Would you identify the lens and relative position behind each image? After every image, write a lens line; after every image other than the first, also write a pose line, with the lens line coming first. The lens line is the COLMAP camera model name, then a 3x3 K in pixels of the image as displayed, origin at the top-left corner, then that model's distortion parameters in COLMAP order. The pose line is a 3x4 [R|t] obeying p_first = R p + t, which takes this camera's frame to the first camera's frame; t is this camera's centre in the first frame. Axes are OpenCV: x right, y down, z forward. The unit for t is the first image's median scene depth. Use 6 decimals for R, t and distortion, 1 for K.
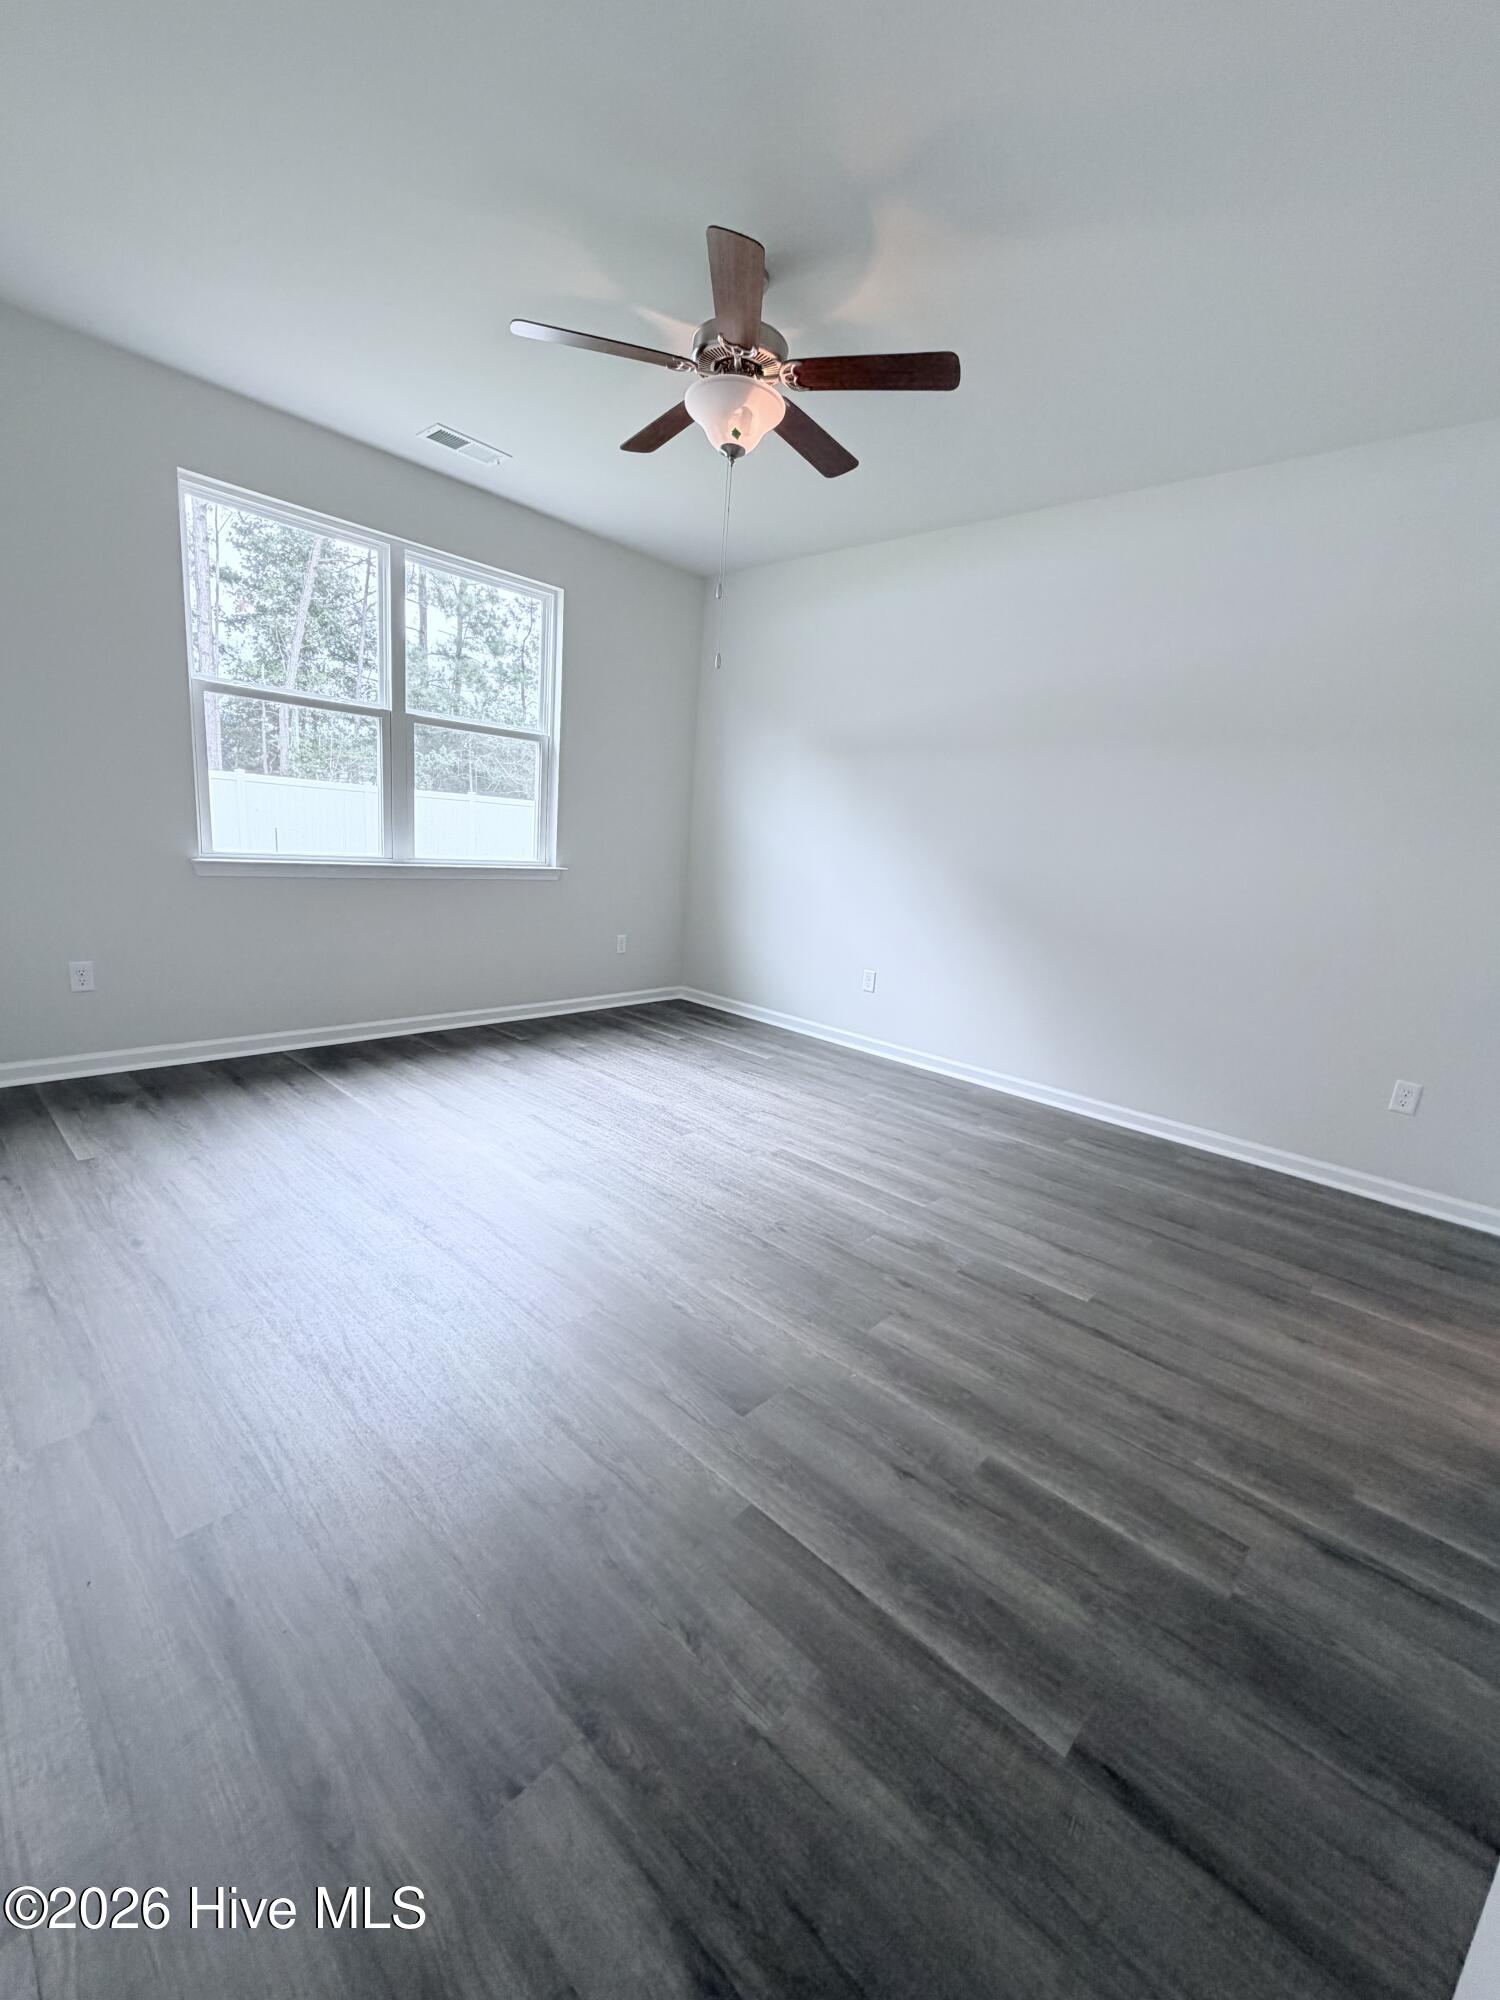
lens RADIAL K [[815.8, 0, 761.3], [0, 815.8, 997.4], [0, 0, 1]] dist [-0.001090, 0.000414]
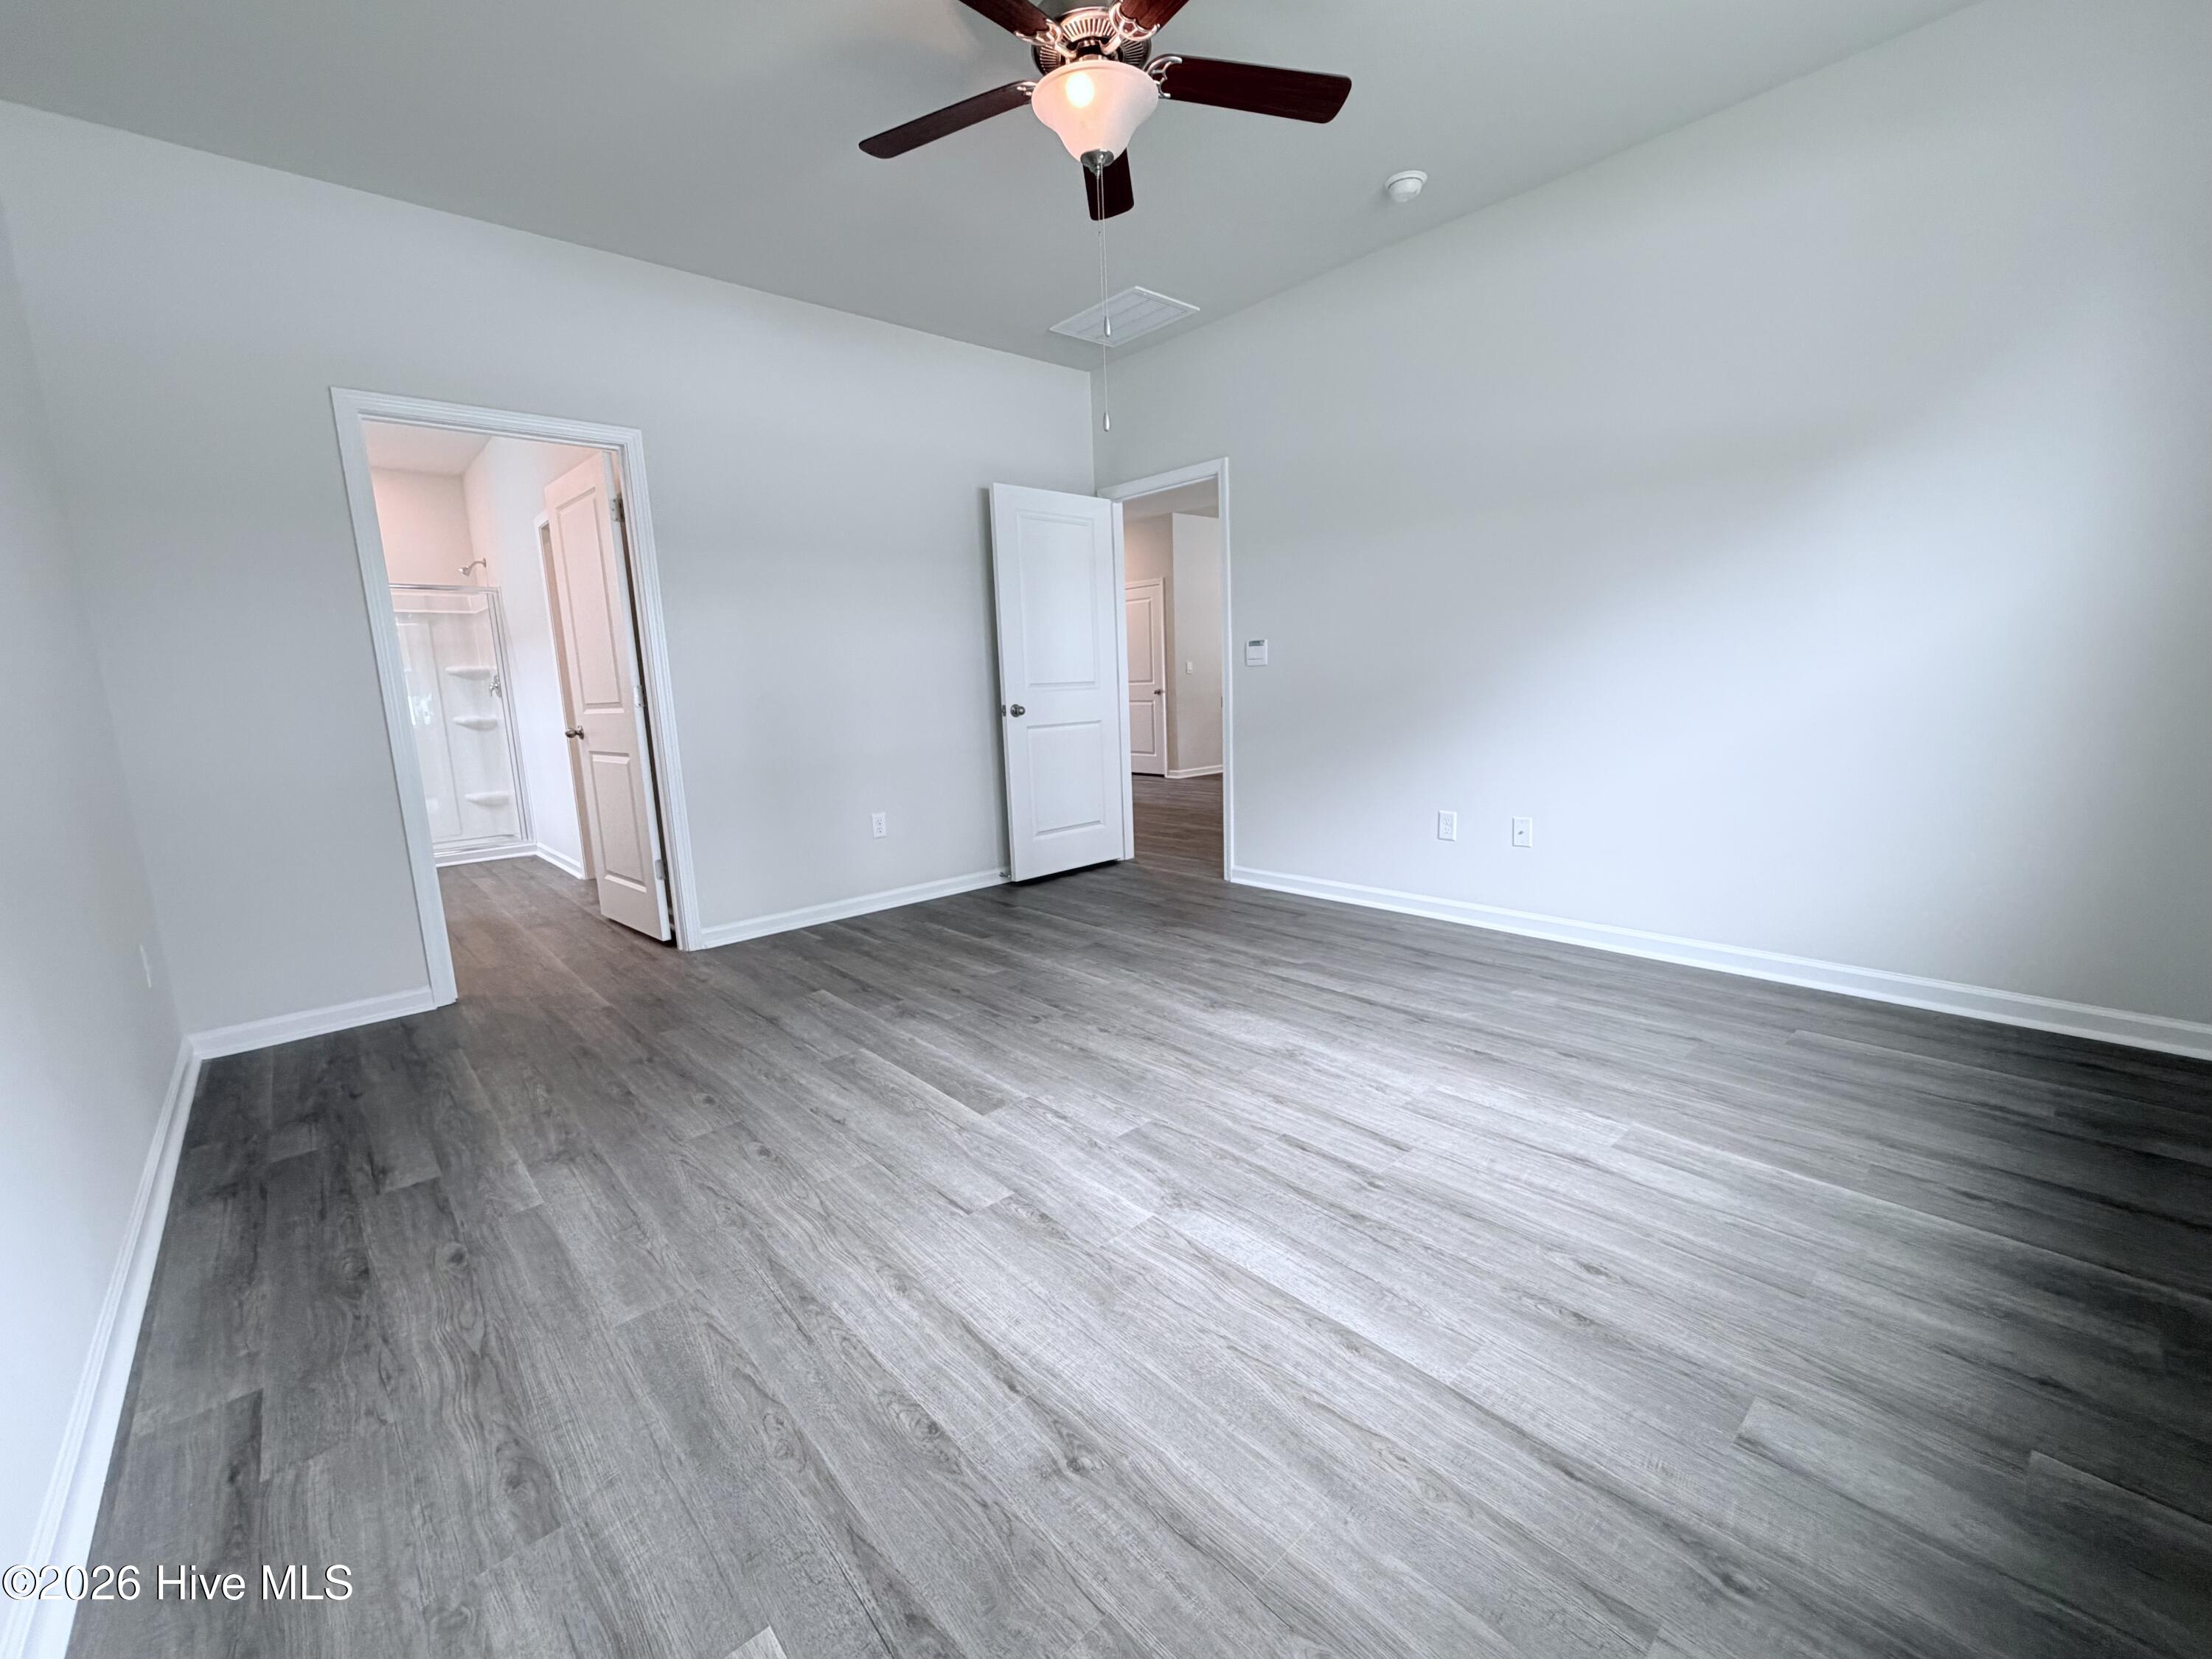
lens RADIAL K [[902.2, 0, 1113.4], [0, 902.2, 836.5], [0, 0, 1]] dist [-0.001090, 0.000414]
pose [[-0.994829, -0.054314, 0.085823, -0.143652], [-0.018522, 0.927850, 0.372494, -0.326500], [-0.099862, 0.368978, -0.924058, 1.760529]]
